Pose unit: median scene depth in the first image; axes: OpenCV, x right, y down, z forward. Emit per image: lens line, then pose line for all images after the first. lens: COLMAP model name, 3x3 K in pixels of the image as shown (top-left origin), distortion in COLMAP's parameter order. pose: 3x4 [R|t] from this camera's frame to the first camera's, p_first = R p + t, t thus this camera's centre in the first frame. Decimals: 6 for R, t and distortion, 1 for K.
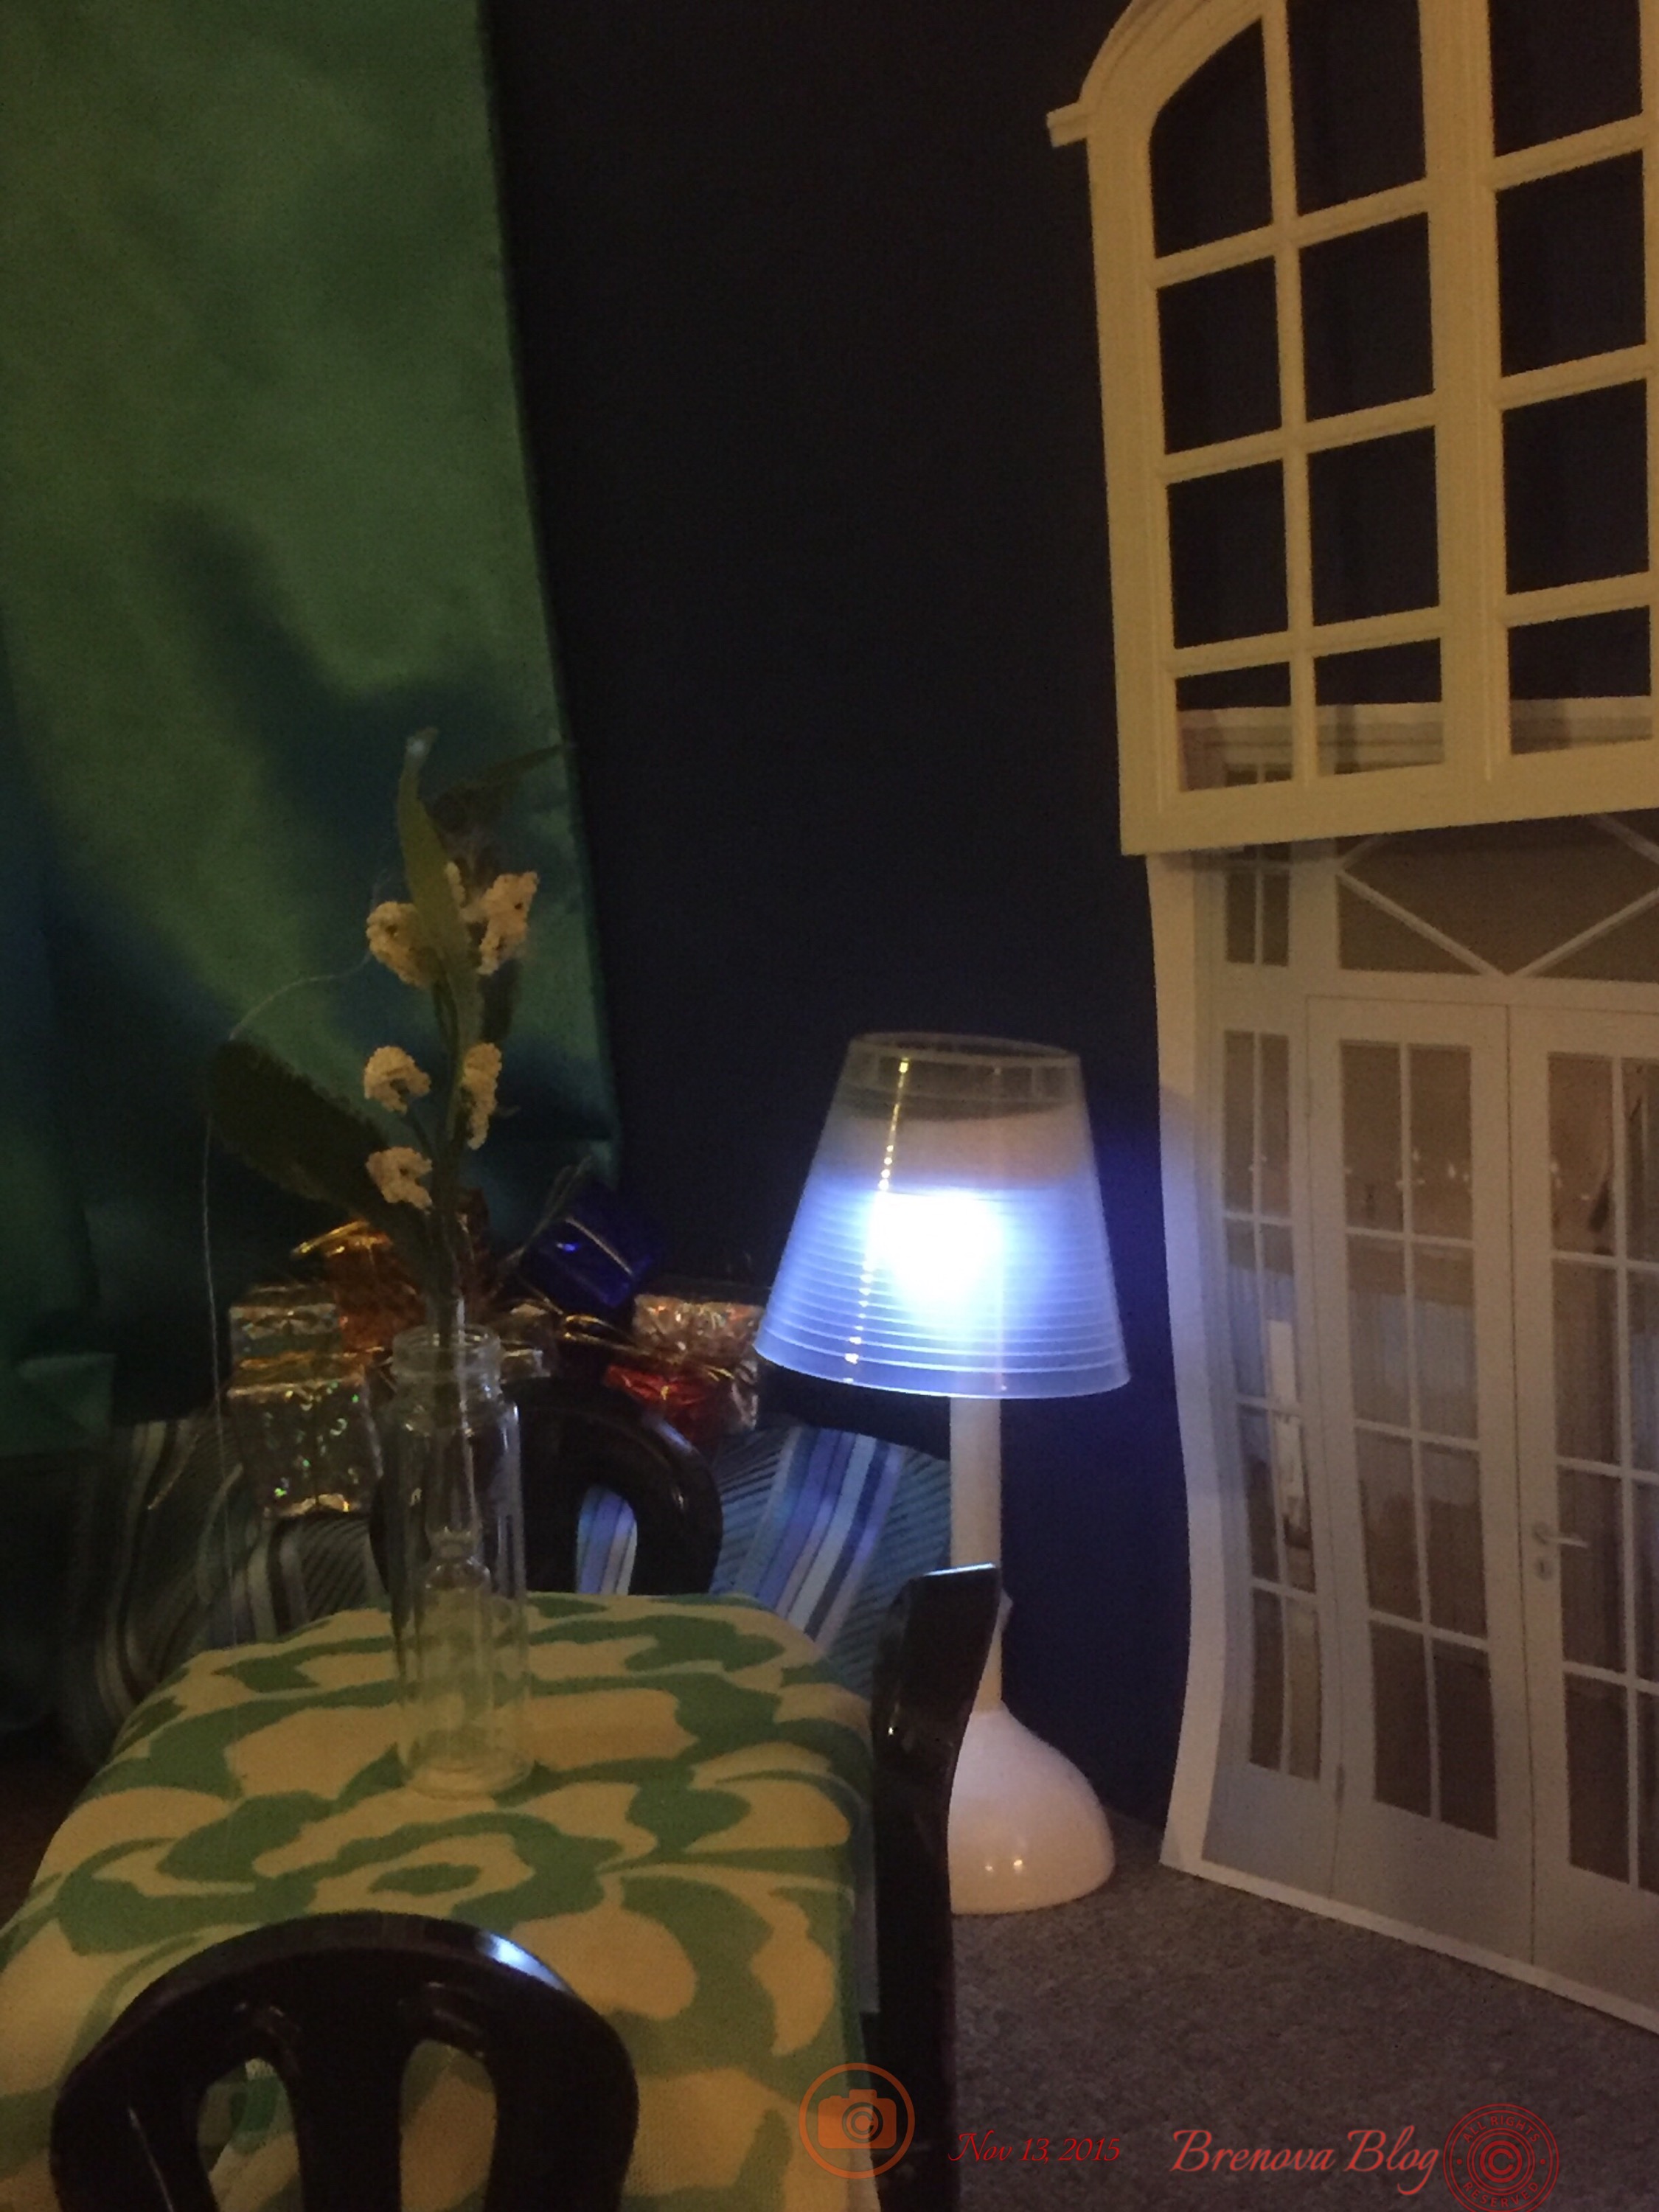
lens RADIAL K [[3387.8, 0, 829.5], [0, 3387.8, 1106.0], [0, 0, 1]] dist [0.058541, -0.068125]
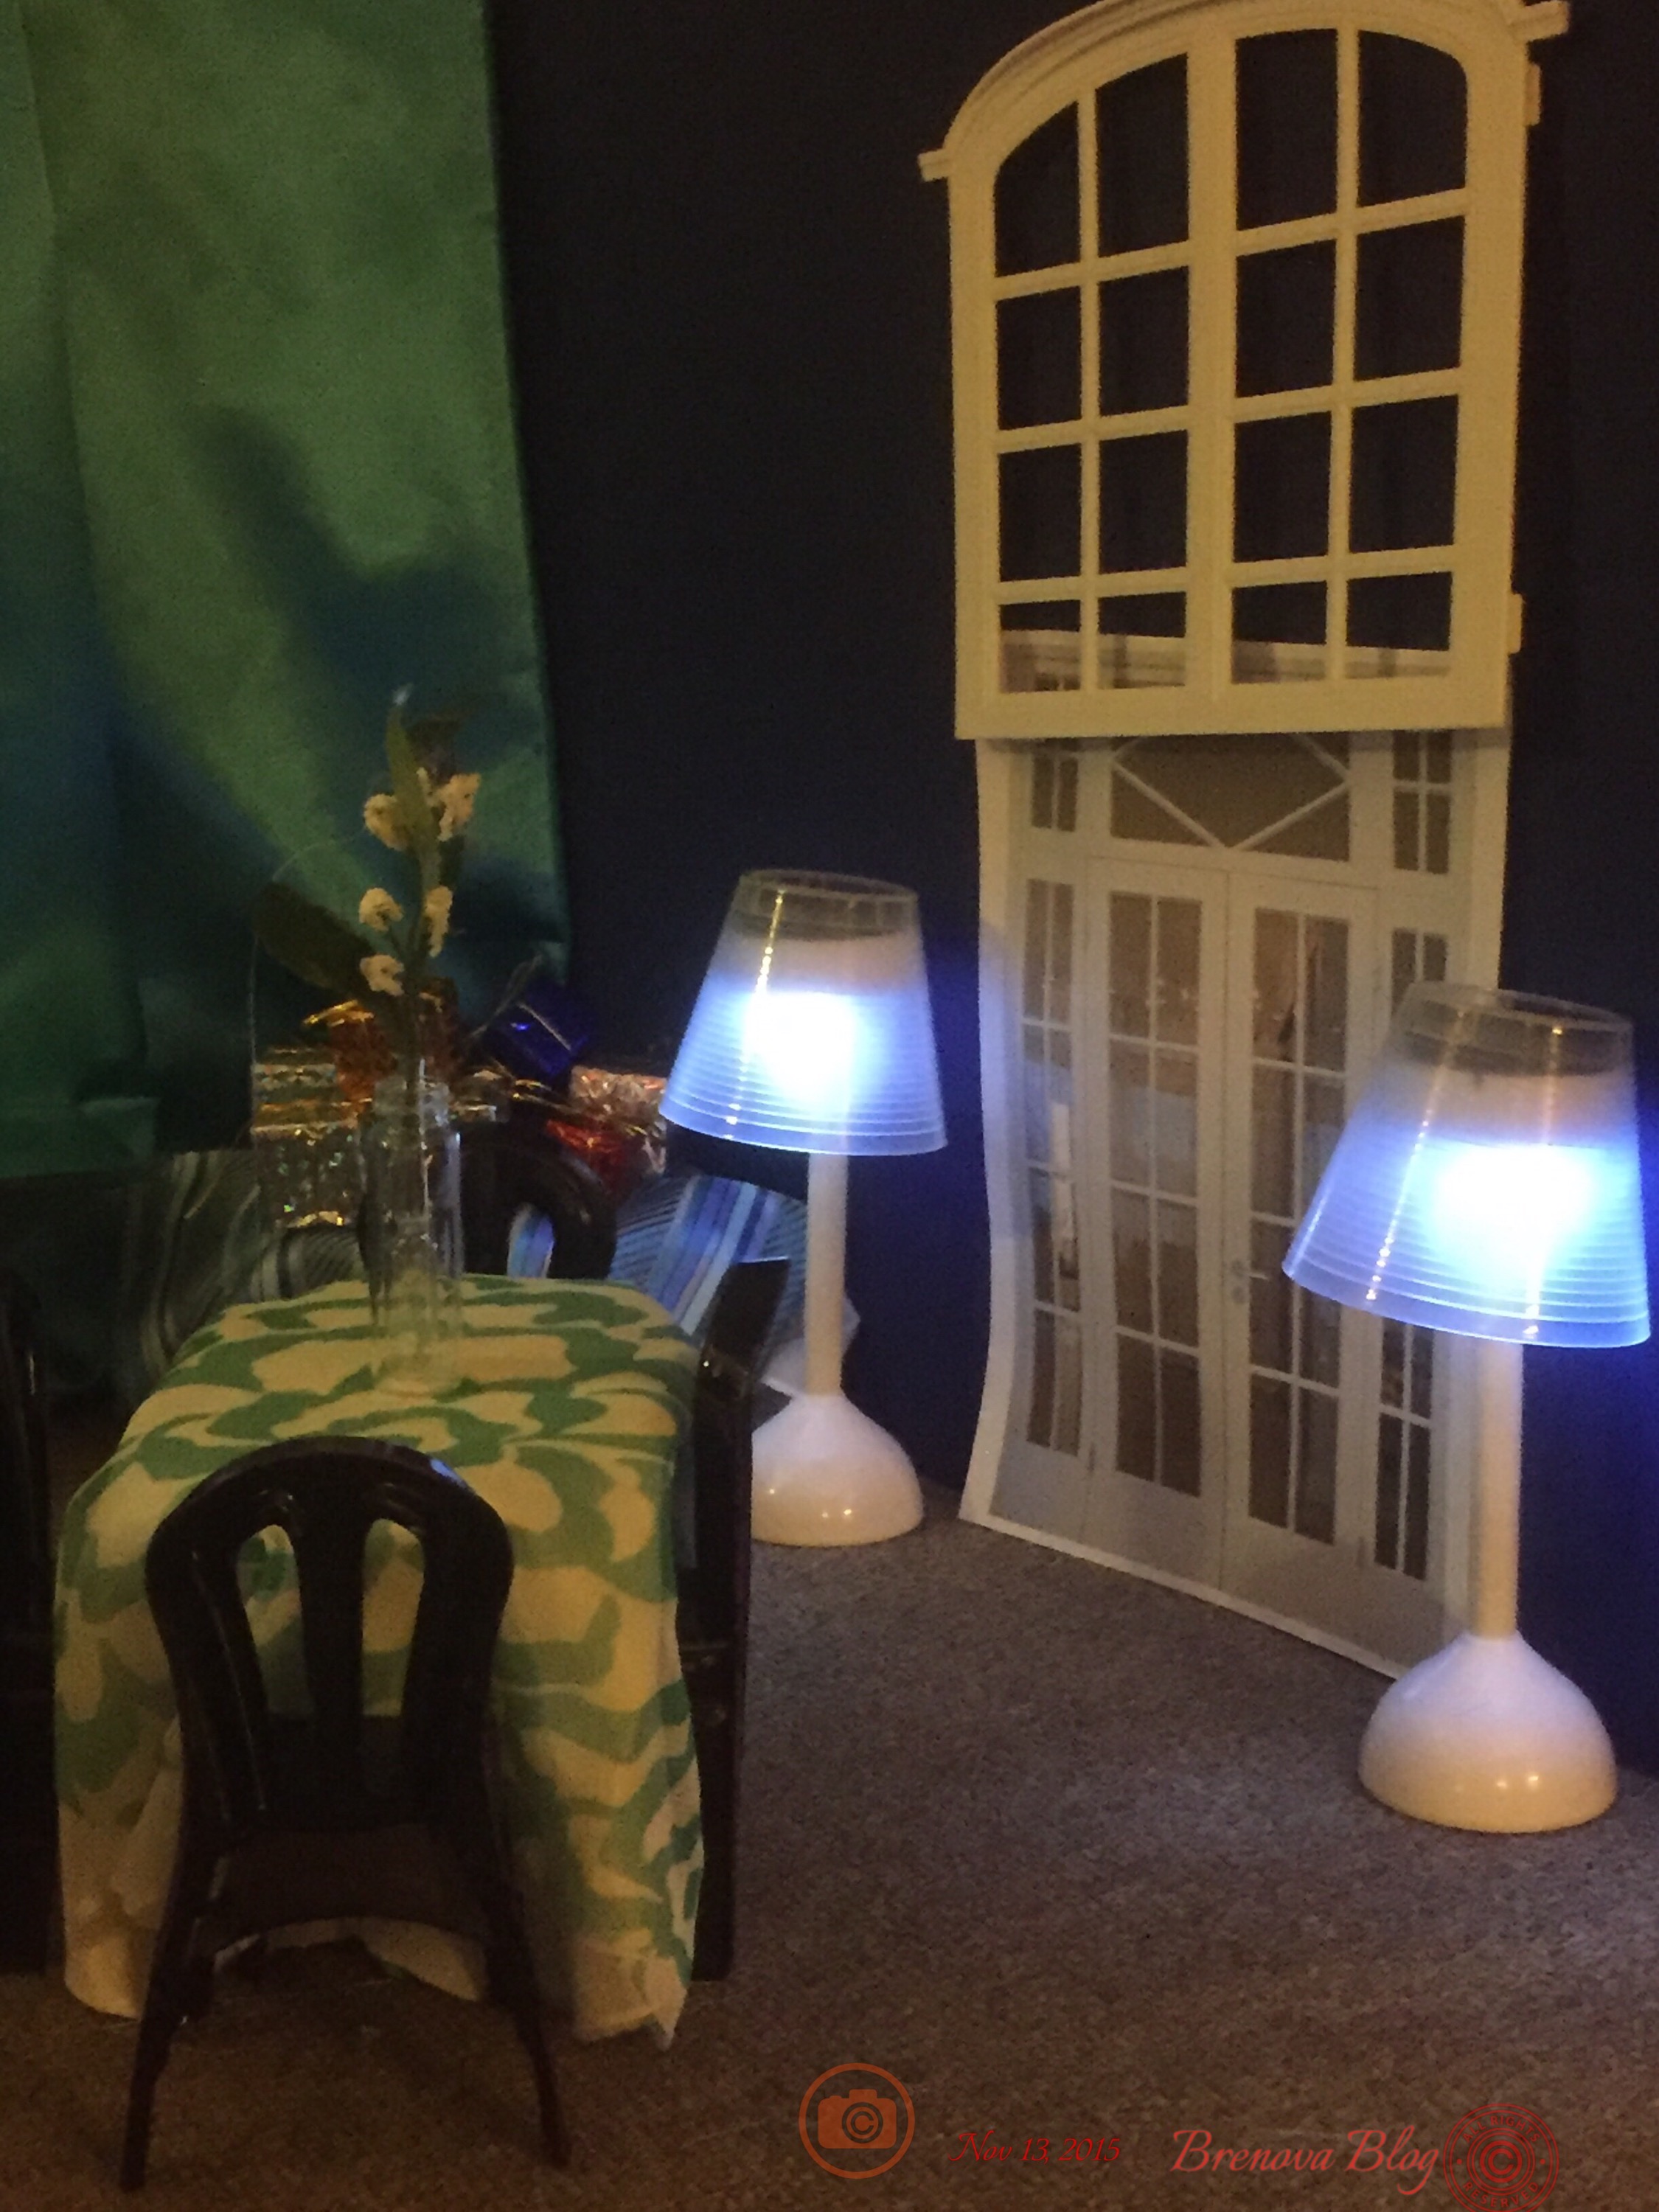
lens RADIAL K [[3387.8, 0, 829.5], [0, 3387.8, 1106.0], [0, 0, 1]] dist [0.058541, -0.068125]
pose [[0.999258, 0.038503, 0.000788, 0.042851], [-0.038479, 0.997389, 0.061112, -0.011880], [0.001567, -0.061097, 0.998131, -0.297302]]
